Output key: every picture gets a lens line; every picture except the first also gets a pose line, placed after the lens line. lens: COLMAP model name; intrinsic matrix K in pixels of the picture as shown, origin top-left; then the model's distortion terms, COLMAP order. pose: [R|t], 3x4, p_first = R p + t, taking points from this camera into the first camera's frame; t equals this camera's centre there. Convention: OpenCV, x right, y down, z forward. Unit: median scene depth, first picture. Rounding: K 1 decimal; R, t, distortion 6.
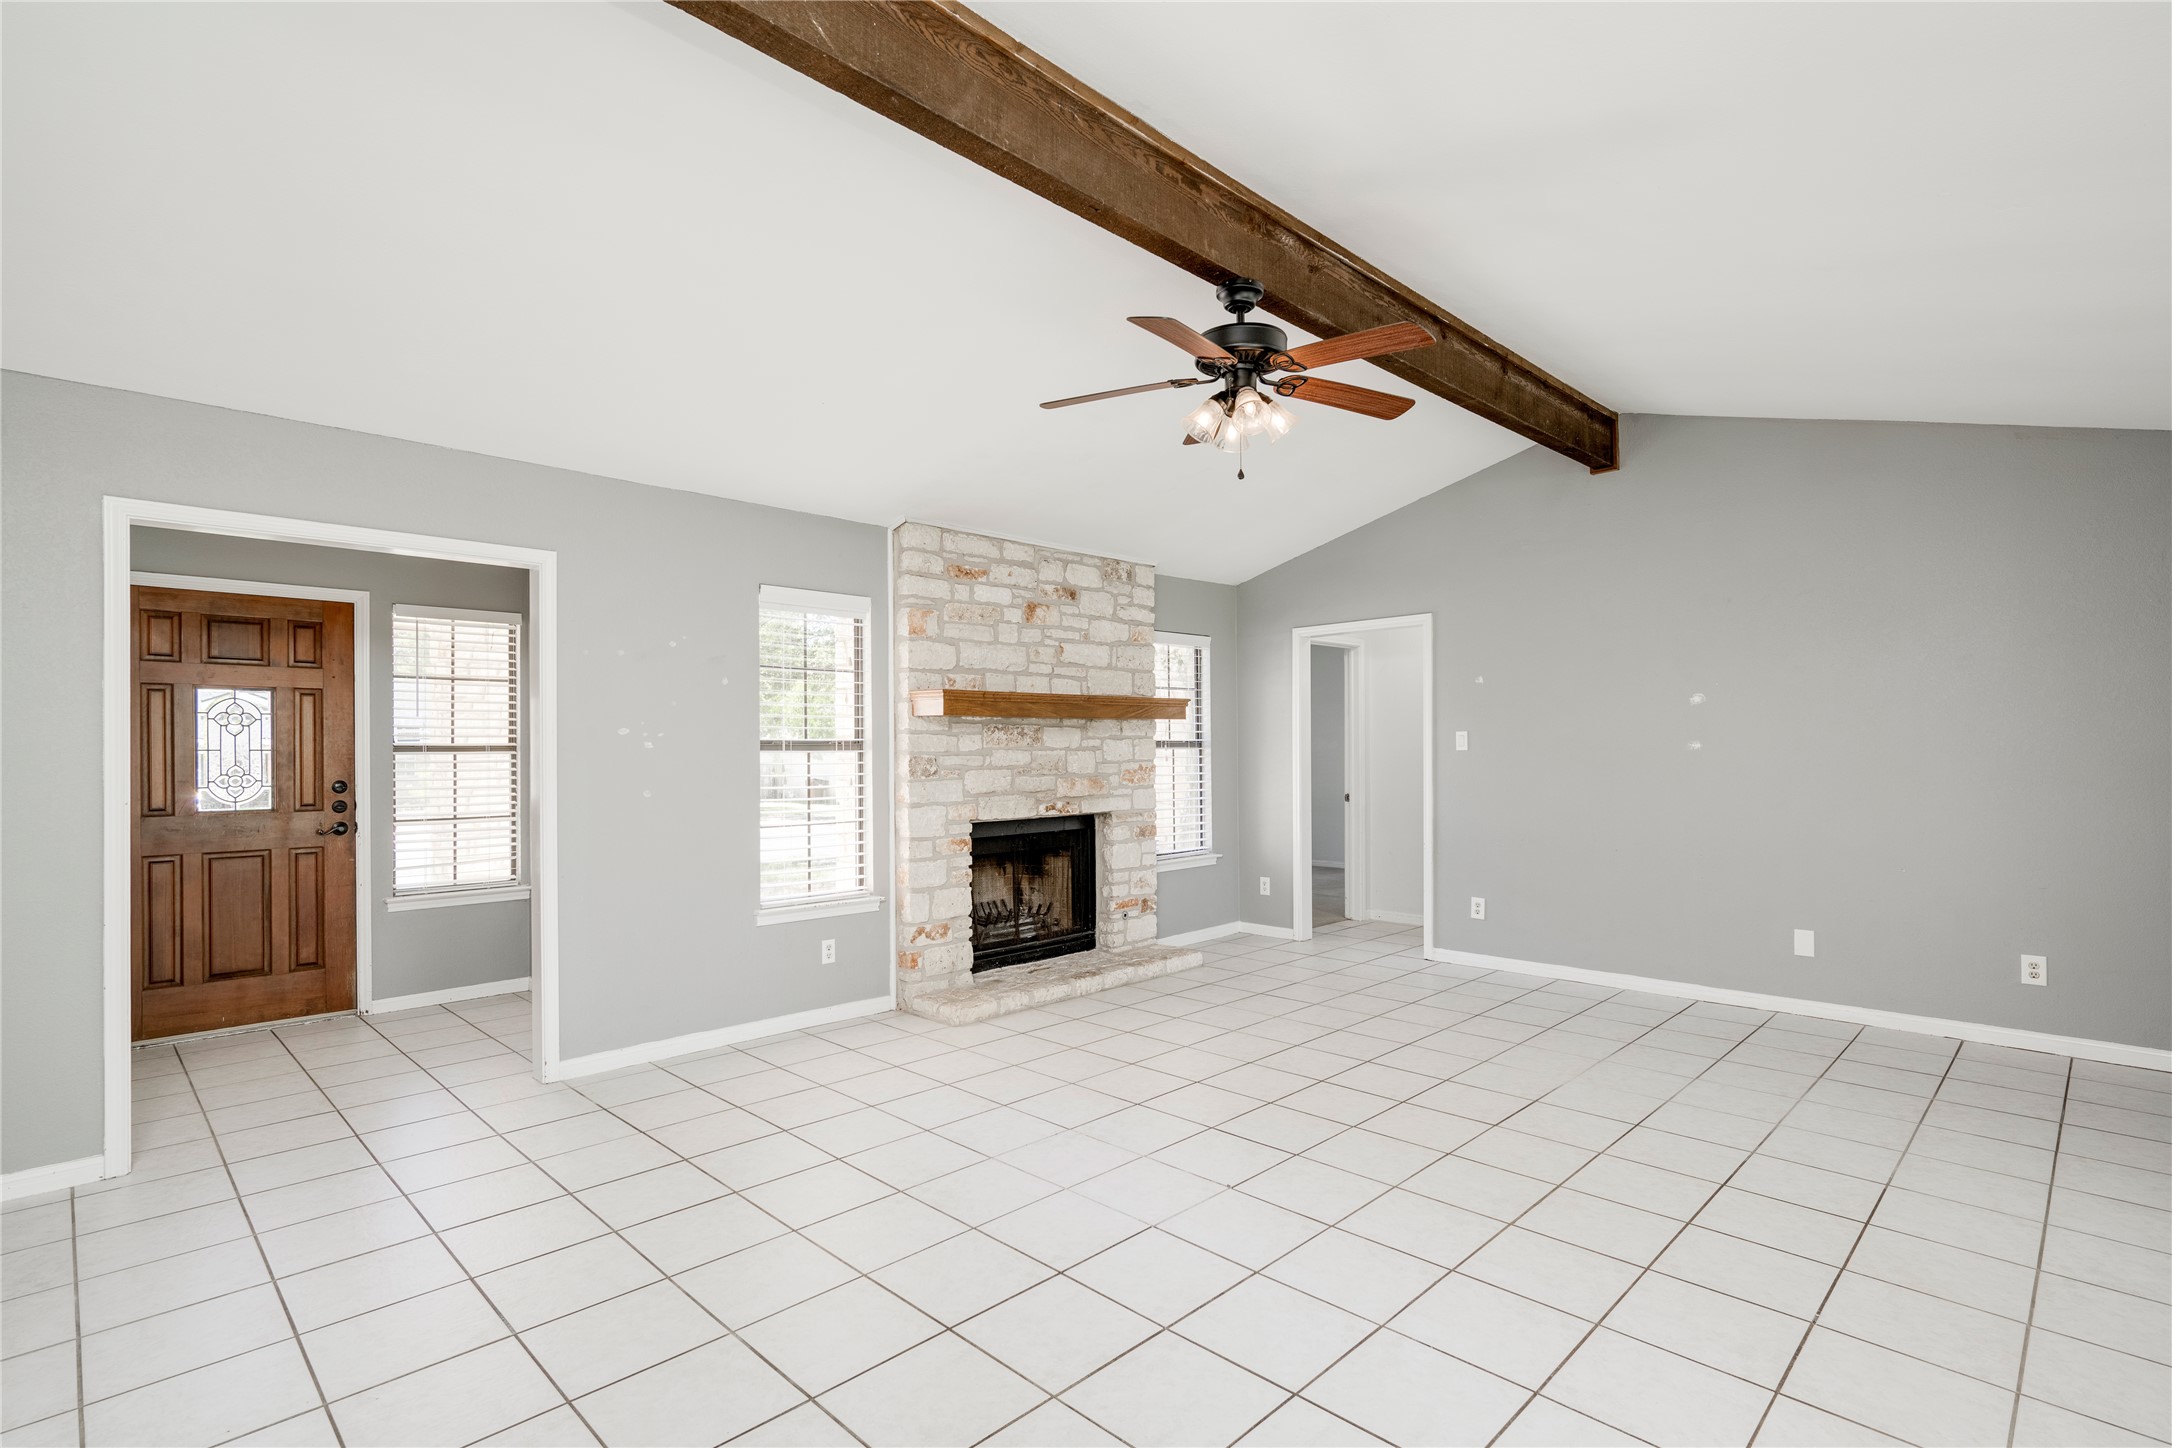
lens RADIAL K [[1000.6, 0, 1094.9], [0, 1000.6, 739.3], [0, 0, 1]] dist [-0.006498, 0.000104]
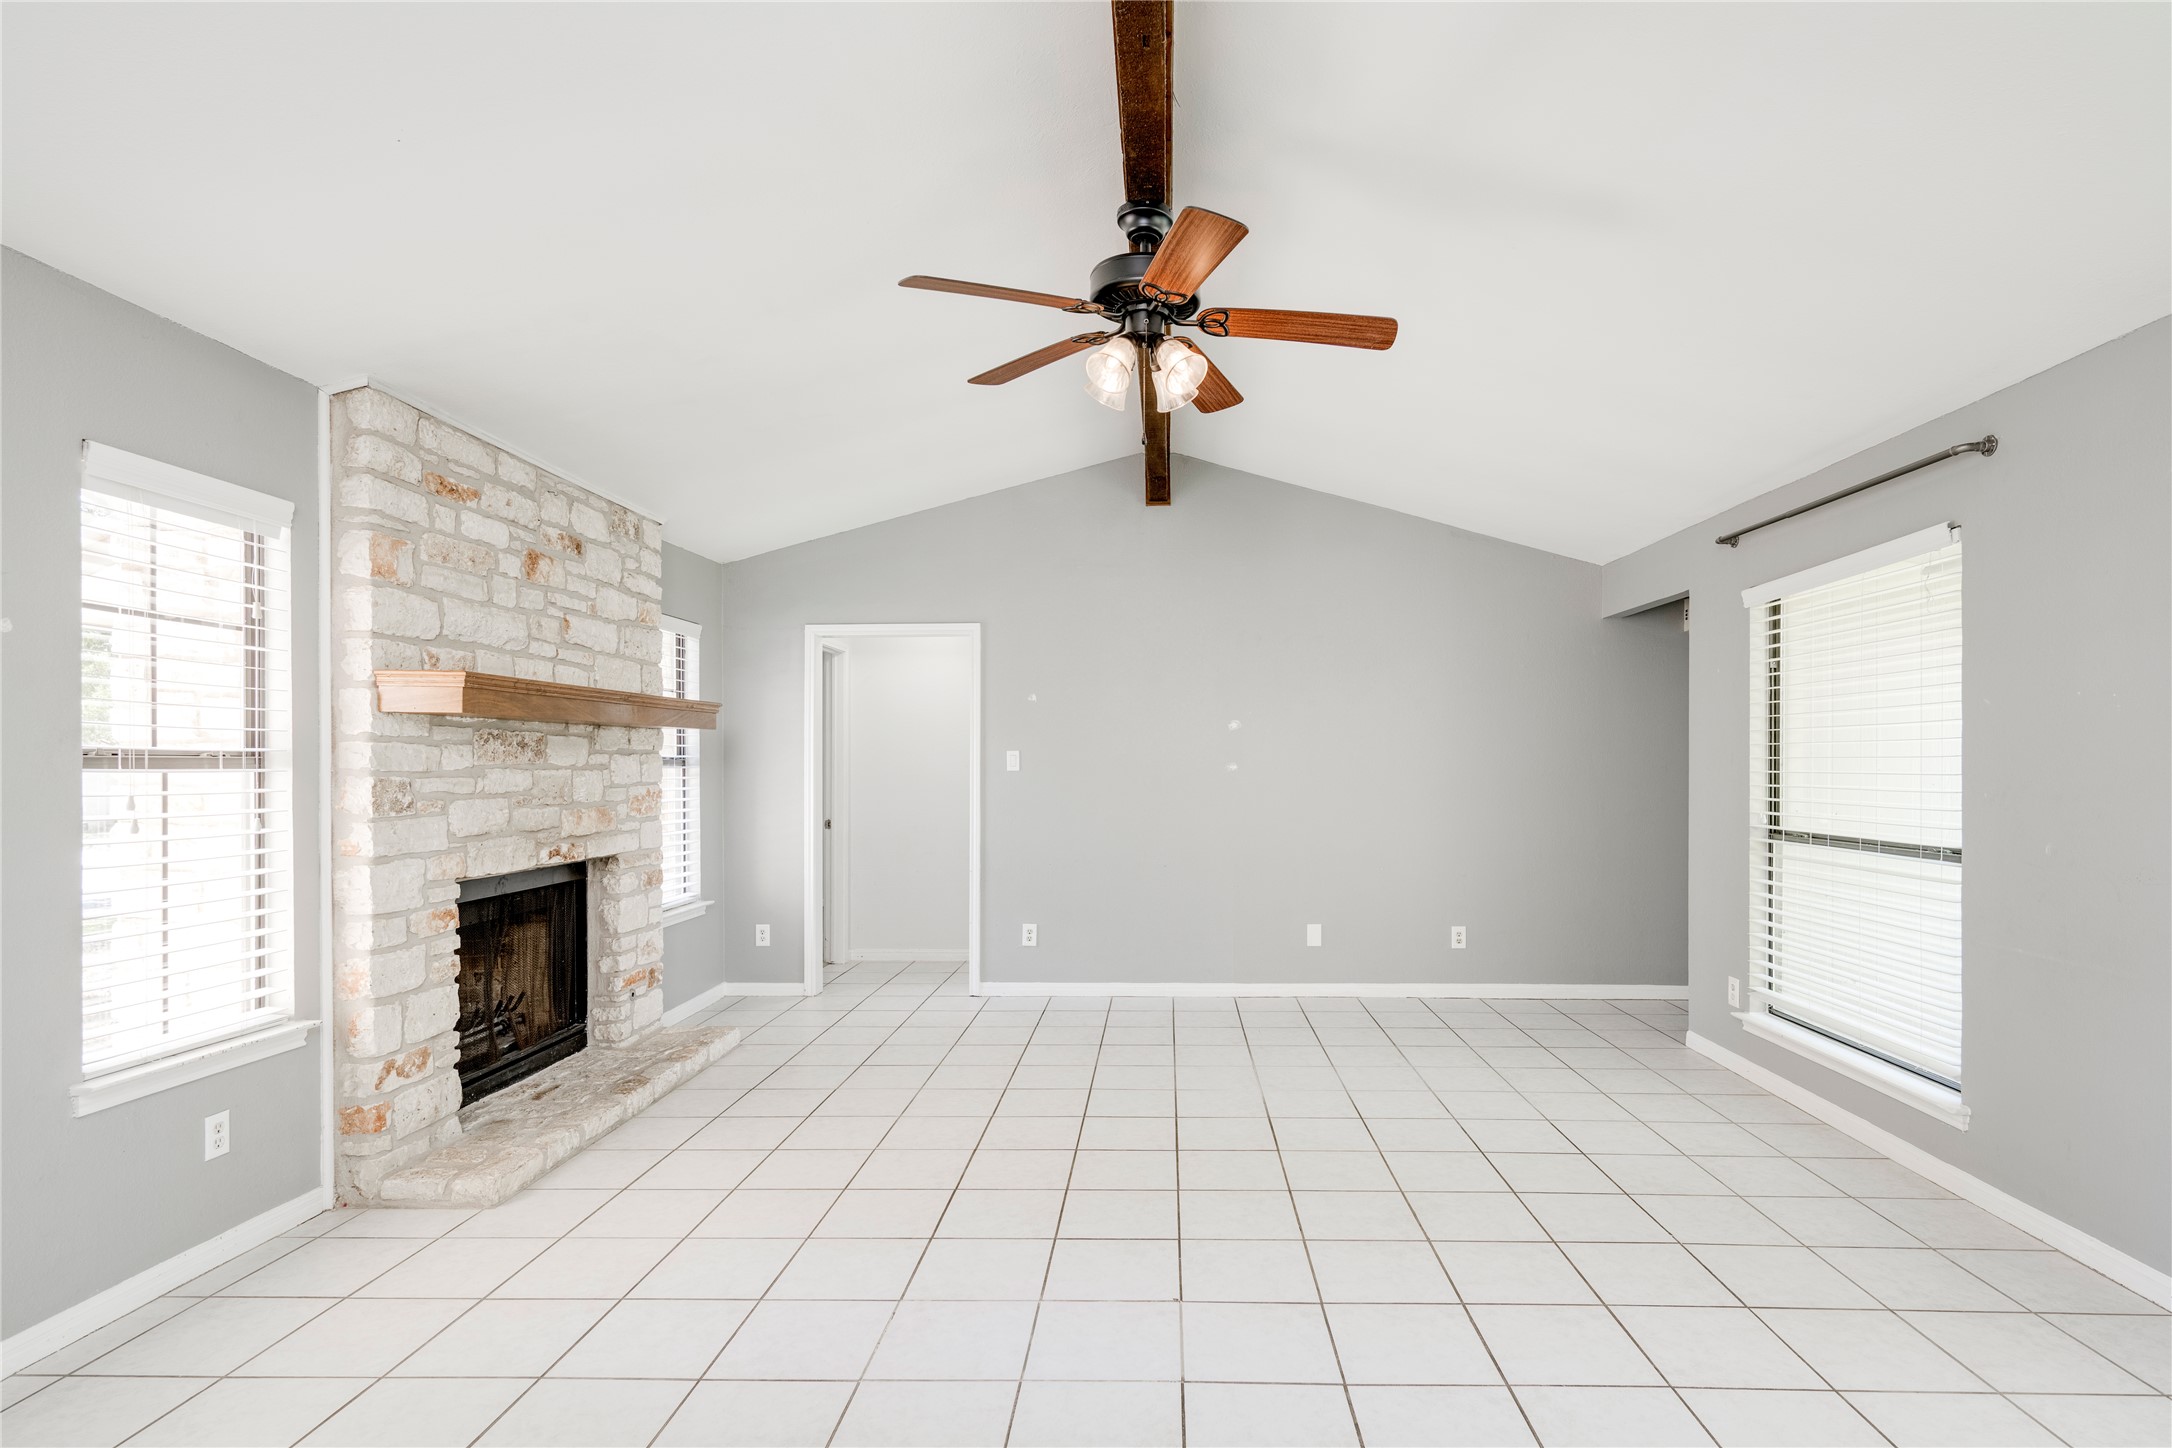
lens RADIAL K [[1056.1, 0, 1120.0], [0, 1056.1, 765.1], [0, 0, 1]] dist [-0.005858, 0.000587]
pose [[0.728943, 0.005851, 0.684549, -0.268770], [-0.010407, 0.999943, 0.002535, 0.002351], [-0.684495, -0.008972, 0.728962, 0.216142]]
